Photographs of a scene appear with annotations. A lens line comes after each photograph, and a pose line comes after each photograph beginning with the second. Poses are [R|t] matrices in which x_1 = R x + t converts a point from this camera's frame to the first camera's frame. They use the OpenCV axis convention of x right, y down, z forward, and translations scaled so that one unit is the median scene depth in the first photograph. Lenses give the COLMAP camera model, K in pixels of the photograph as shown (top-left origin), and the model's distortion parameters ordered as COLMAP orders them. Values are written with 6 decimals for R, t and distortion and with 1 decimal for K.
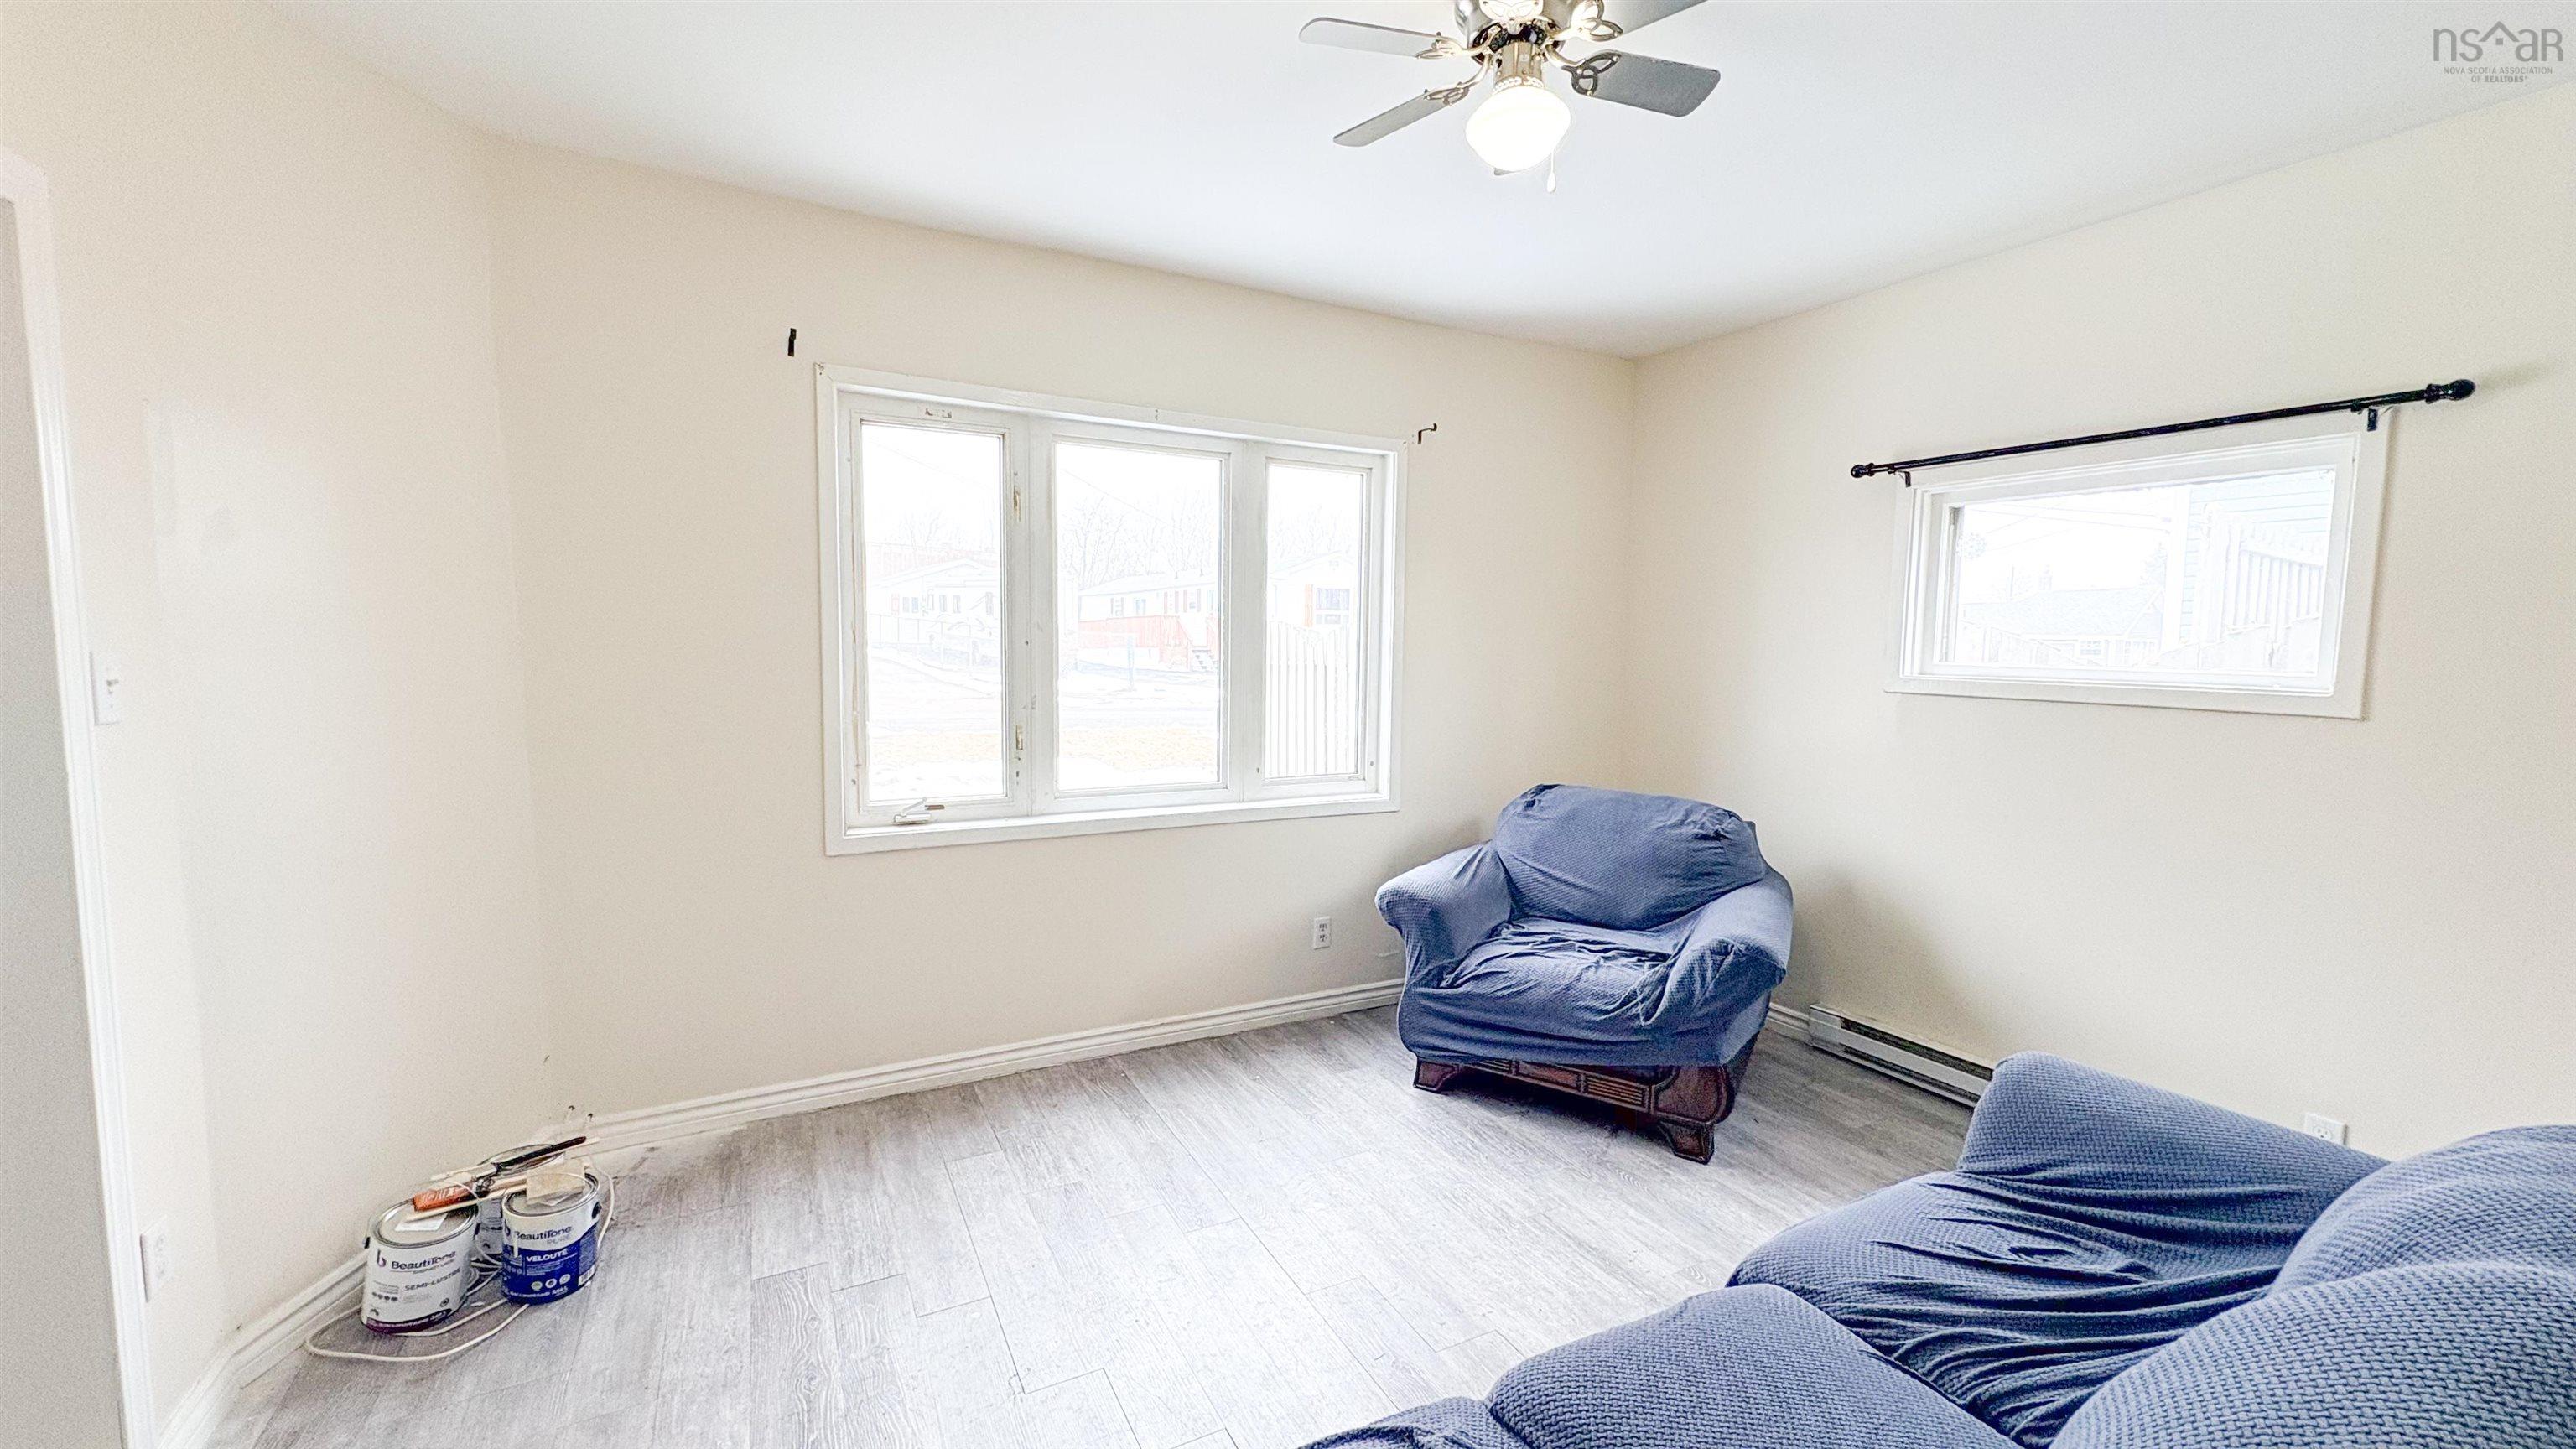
lens RADIAL K [[1055.4, 0, 1289.1], [0, 1055.4, 732.9], [0, 0, 1]] dist [-0.001009, 0.000256]
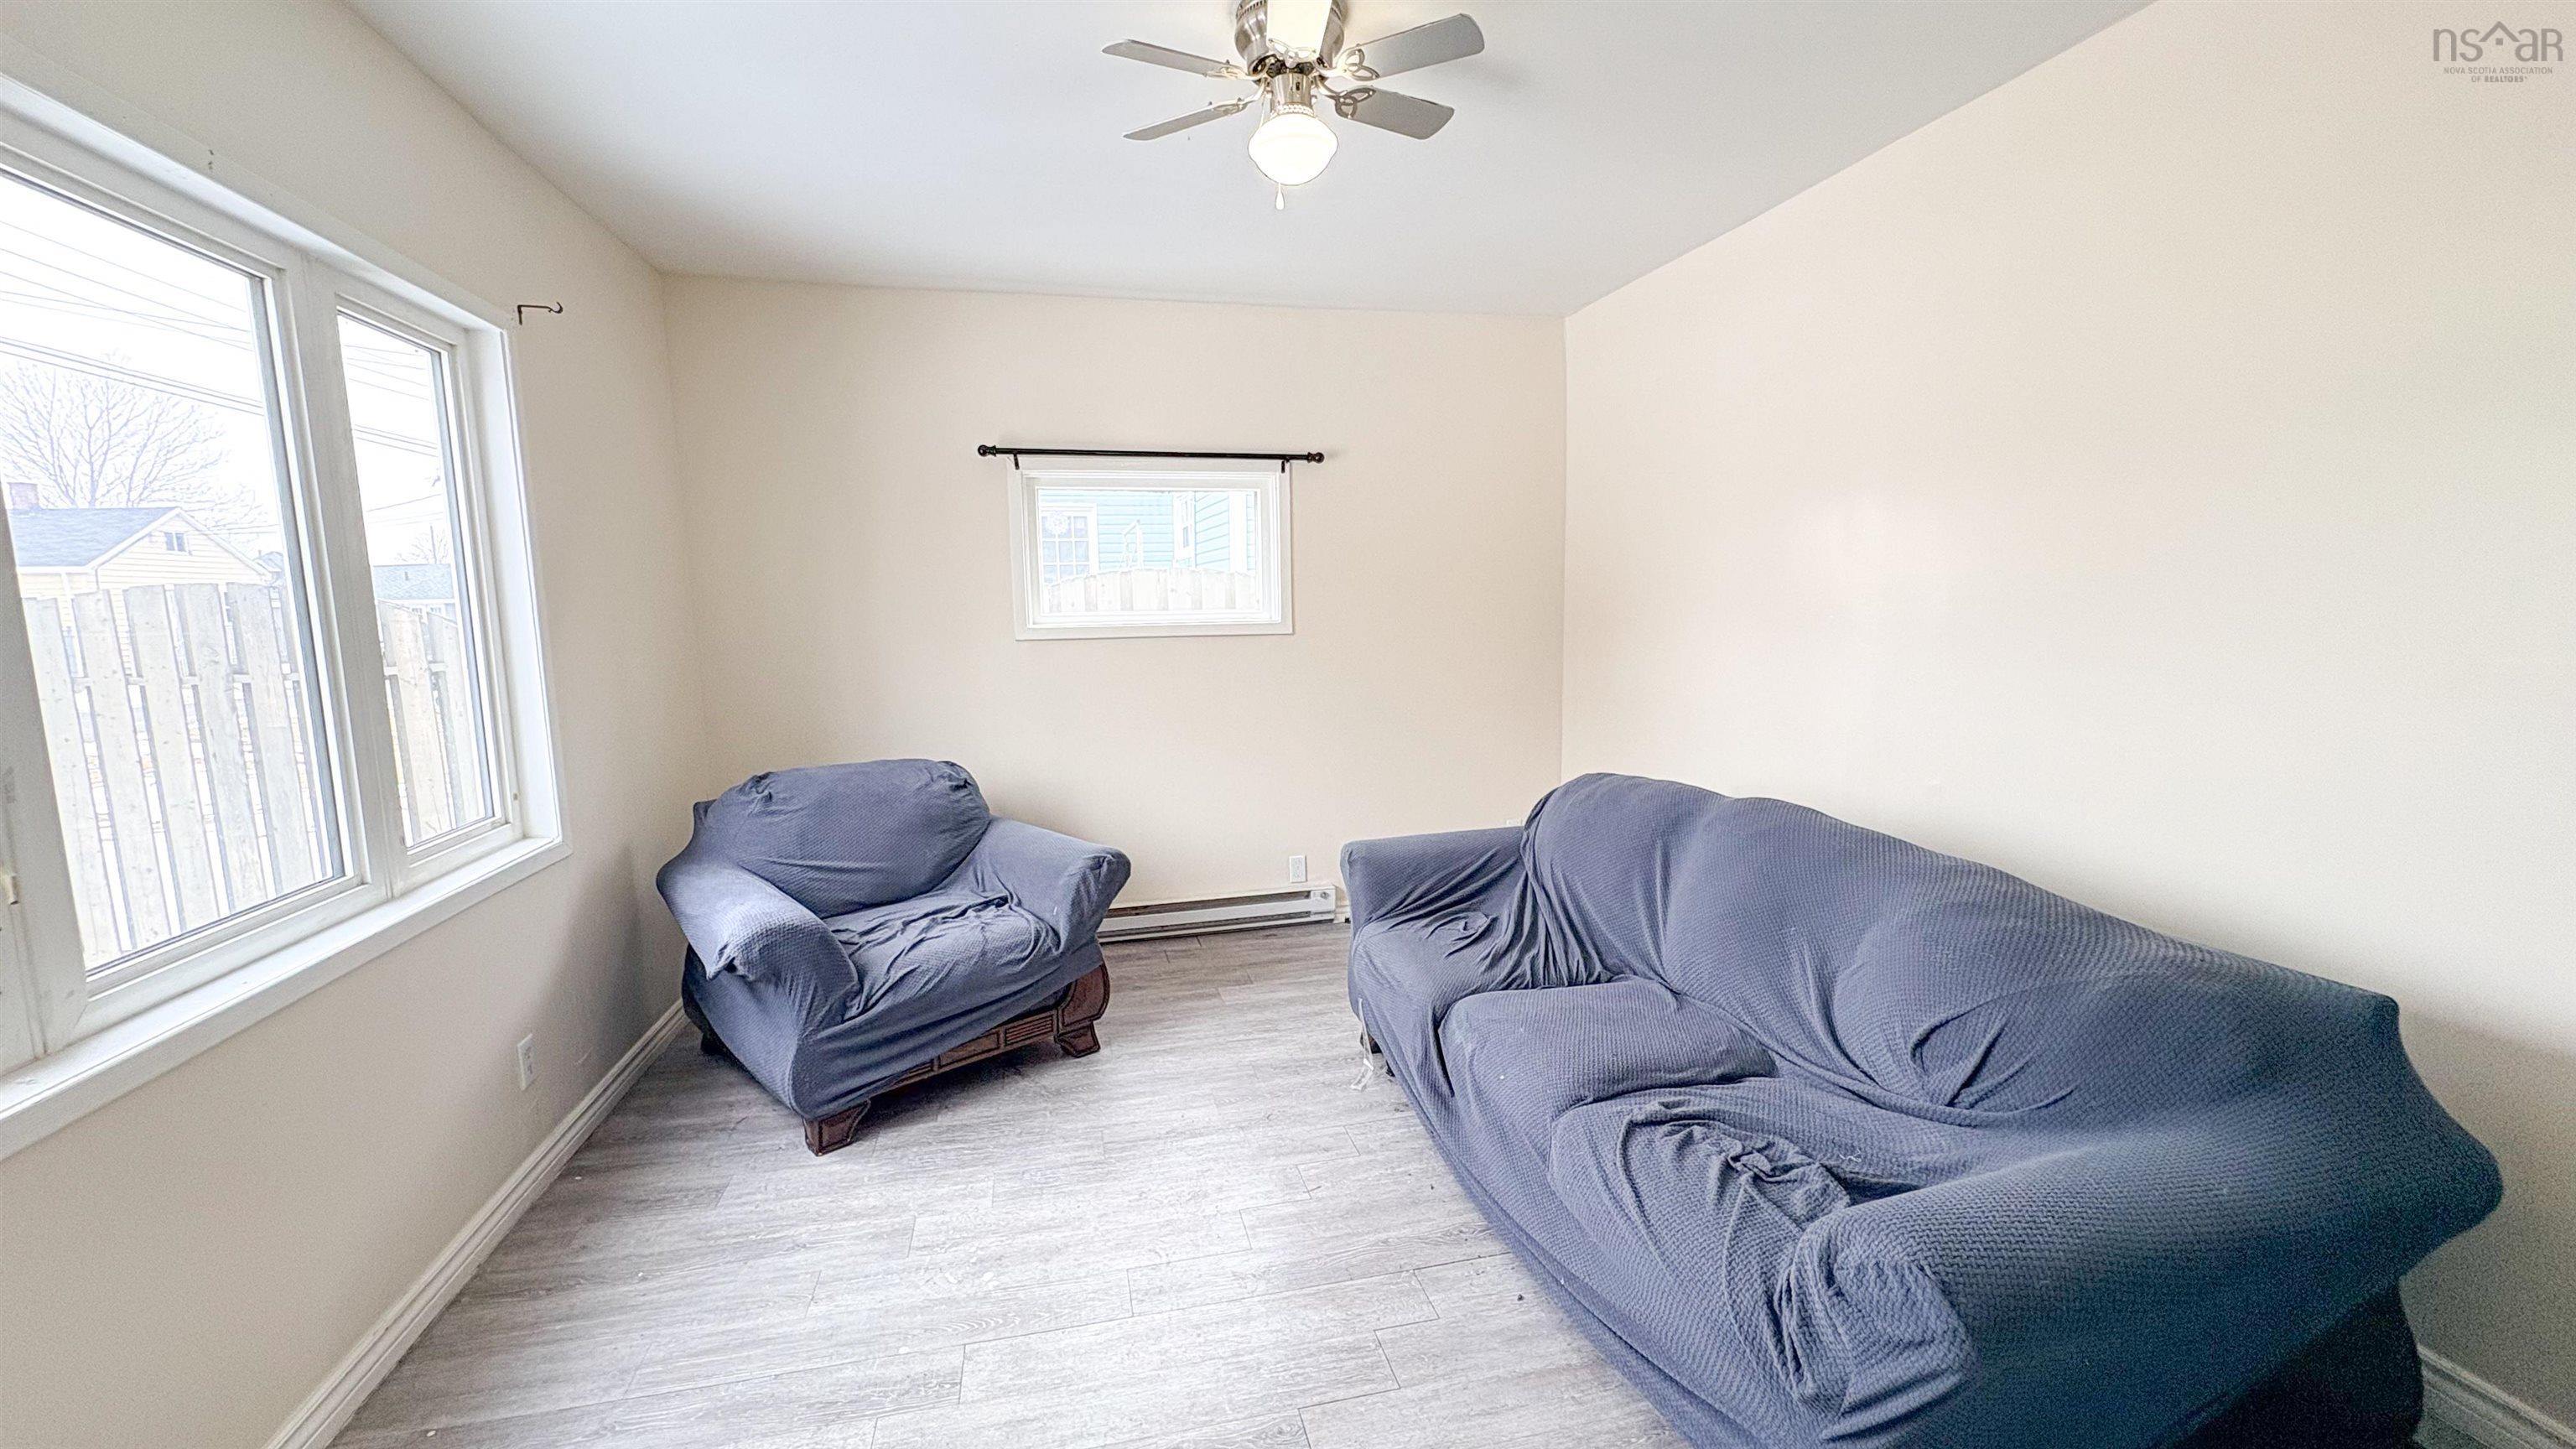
lens RADIAL K [[1055.4, 0, 1284.1], [0, 1055.4, 731.4], [0, 0, 1]] dist [-0.001009, 0.000256]
pose [[0.219000, -0.141111, 0.965467, -0.578432], [0.108657, 0.986859, 0.119591, -0.049892], [-0.969656, 0.078714, 0.231455, 0.464922]]
